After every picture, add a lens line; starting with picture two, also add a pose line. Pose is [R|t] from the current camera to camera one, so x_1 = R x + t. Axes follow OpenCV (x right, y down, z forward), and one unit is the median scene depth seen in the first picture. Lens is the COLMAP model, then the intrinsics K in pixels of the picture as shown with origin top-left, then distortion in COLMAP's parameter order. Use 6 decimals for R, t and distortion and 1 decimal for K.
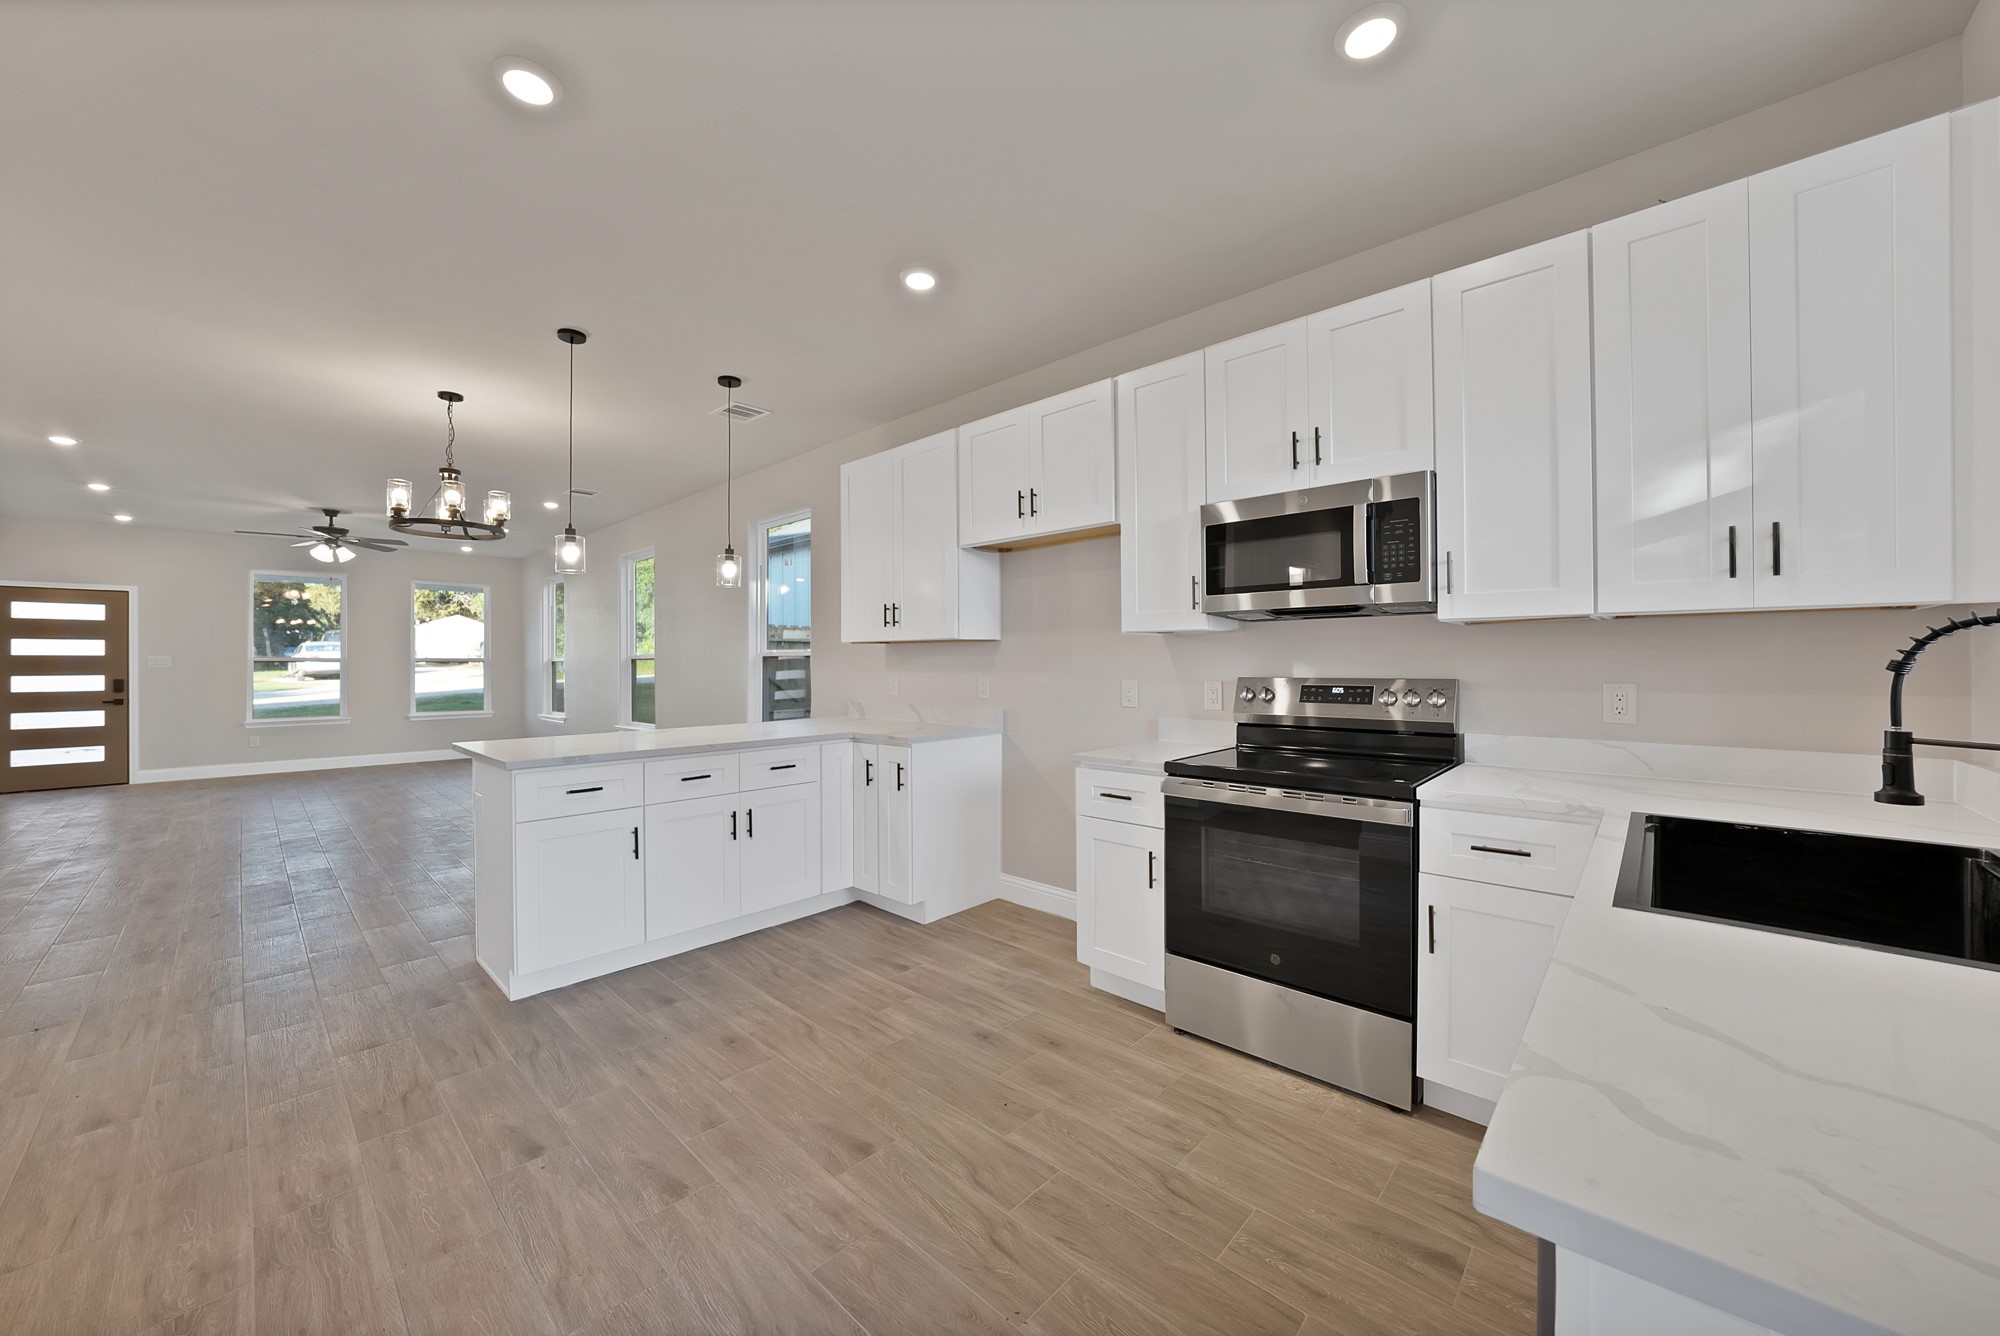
lens RADIAL K [[718.1, 0, 990.4], [0, 718.1, 653.5], [0, 0, 1]] dist [-0.016059, 0.004075]
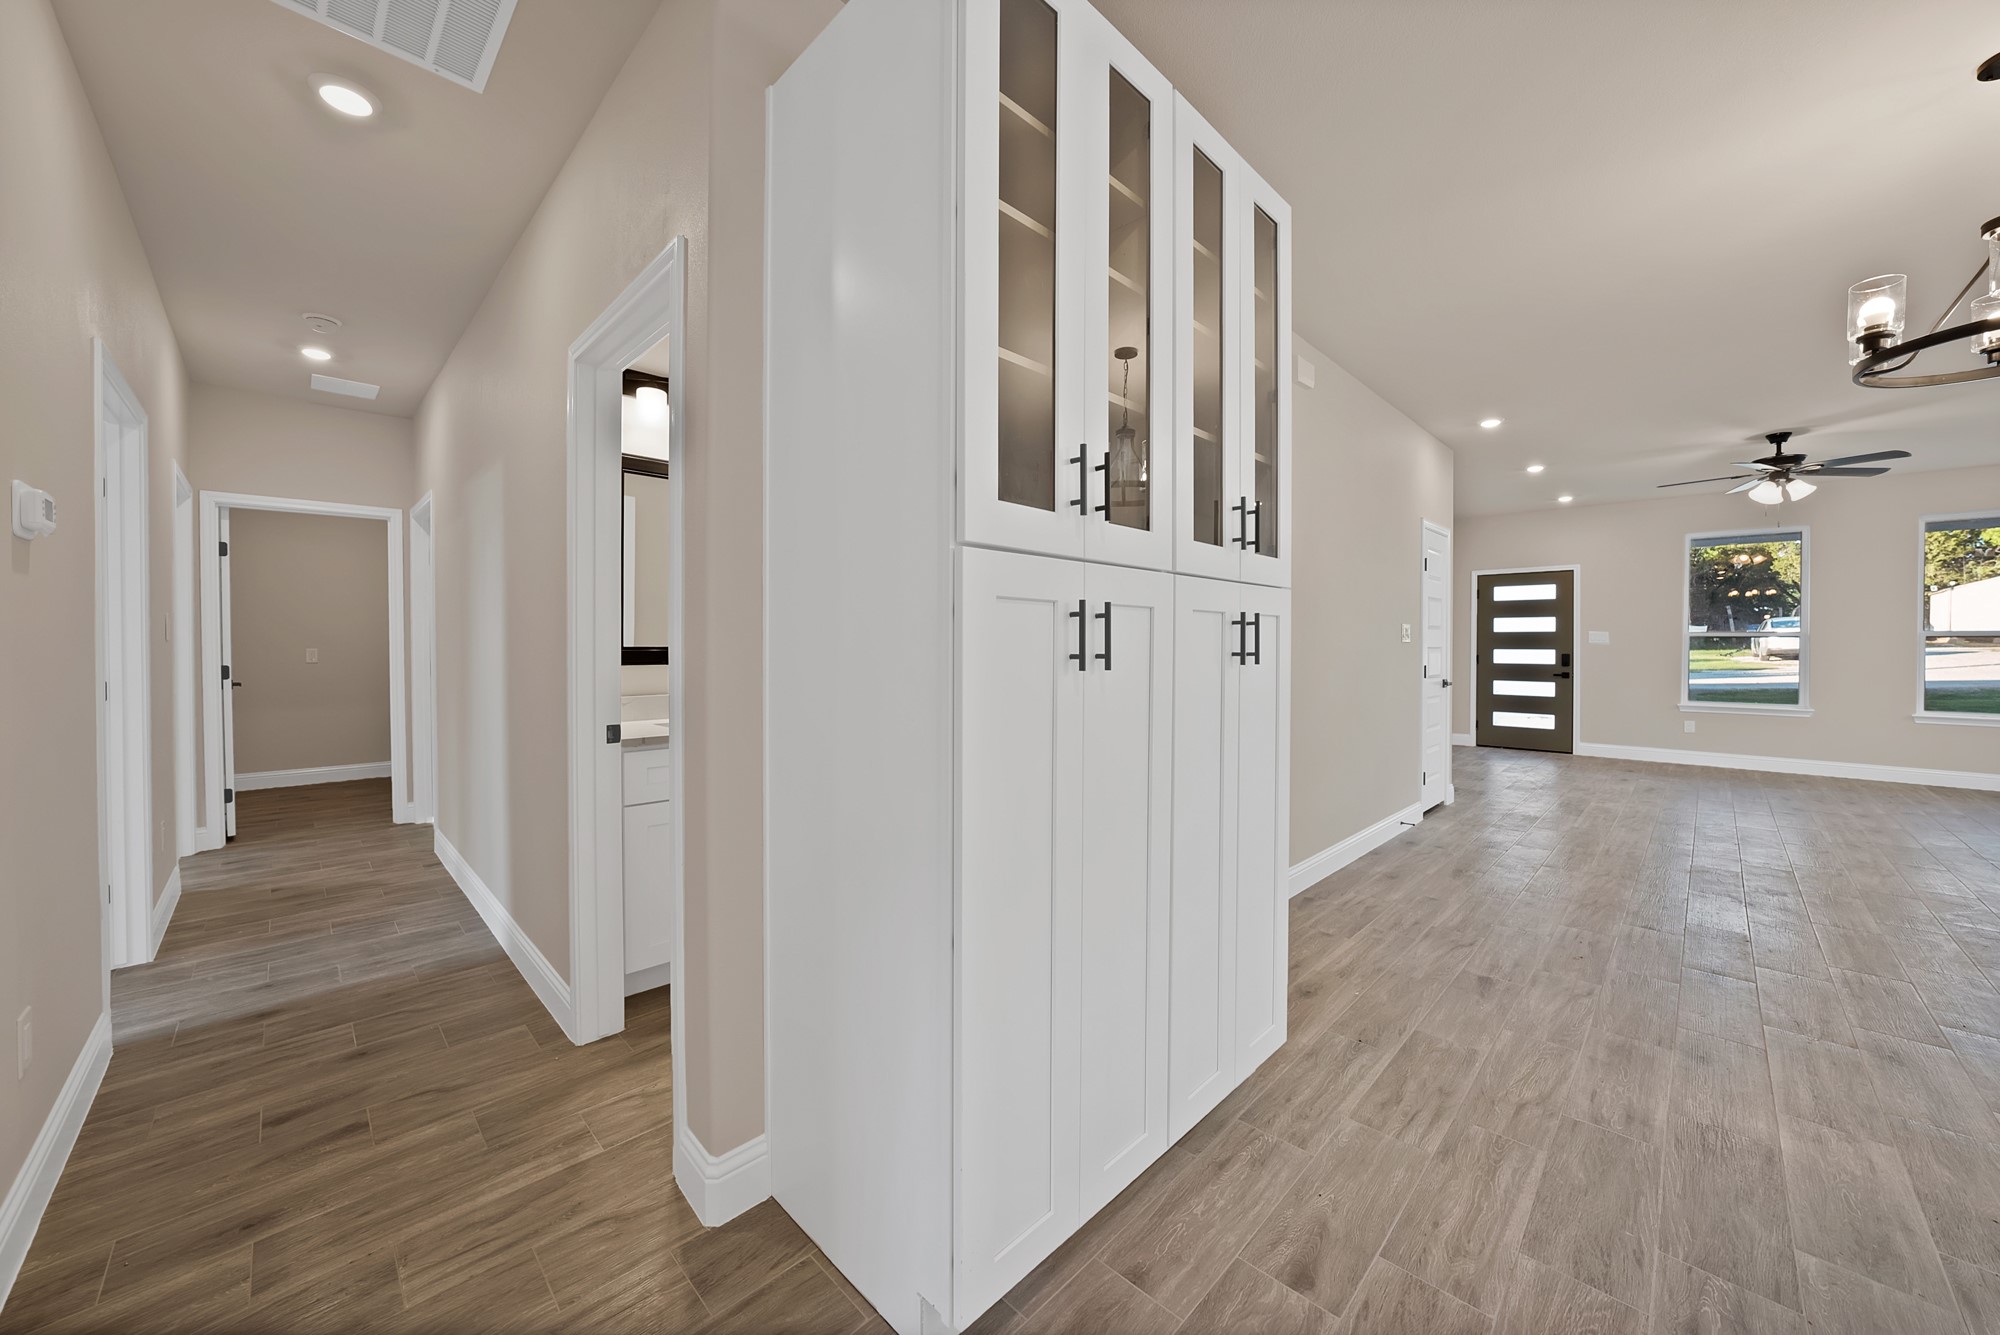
lens RADIAL K [[718.1, 0, 990.4], [0, 718.1, 653.0], [0, 0, 1]] dist [-0.016059, 0.004075]
pose [[-0.034769, 0.015697, -0.999272, -0.137513], [0.013438, 0.999794, 0.015238, 0.007405], [0.999305, -0.012899, -0.034973, 0.177328]]
